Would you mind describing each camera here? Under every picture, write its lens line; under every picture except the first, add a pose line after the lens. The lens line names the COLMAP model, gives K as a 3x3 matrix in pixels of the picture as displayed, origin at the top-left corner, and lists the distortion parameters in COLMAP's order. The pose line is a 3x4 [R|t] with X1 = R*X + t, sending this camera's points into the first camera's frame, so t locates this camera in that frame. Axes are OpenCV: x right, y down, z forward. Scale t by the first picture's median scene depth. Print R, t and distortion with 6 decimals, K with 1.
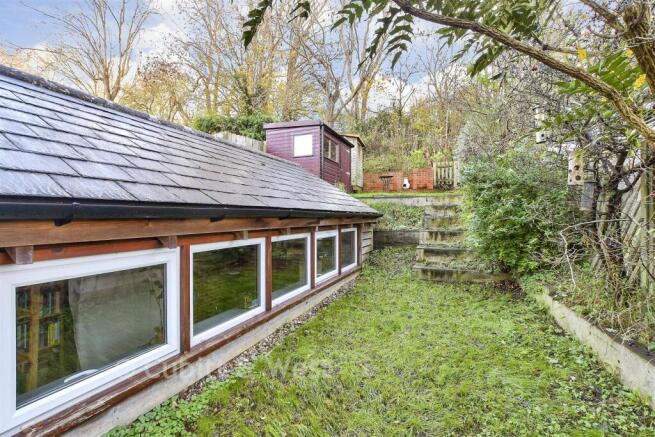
lens RADIAL K [[288.3, 0, 327.7], [0, 288.3, 218.0], [0, 0, 1]] dist [-0.001435, -0.000174]
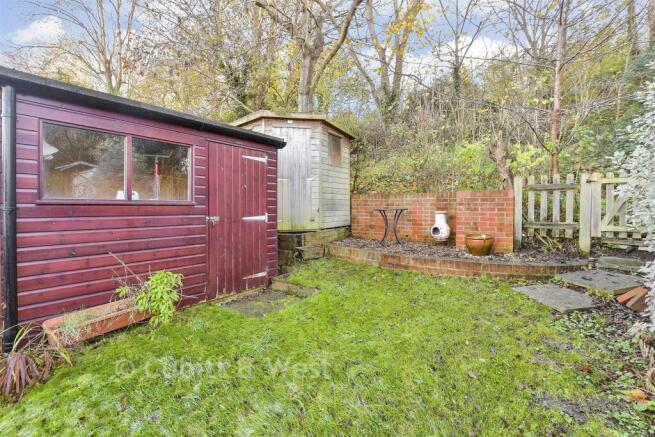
lens RADIAL K [[288.3, 0, 327.0], [0, 288.3, 215.3], [0, 0, 1]] dist [-0.001435, -0.000174]
pose [[0.970280, 0.012486, -0.241663, 0.215863], [-0.009055, 0.999842, 0.015301, -0.140847], [0.241816, -0.012658, 0.970240, 0.562196]]
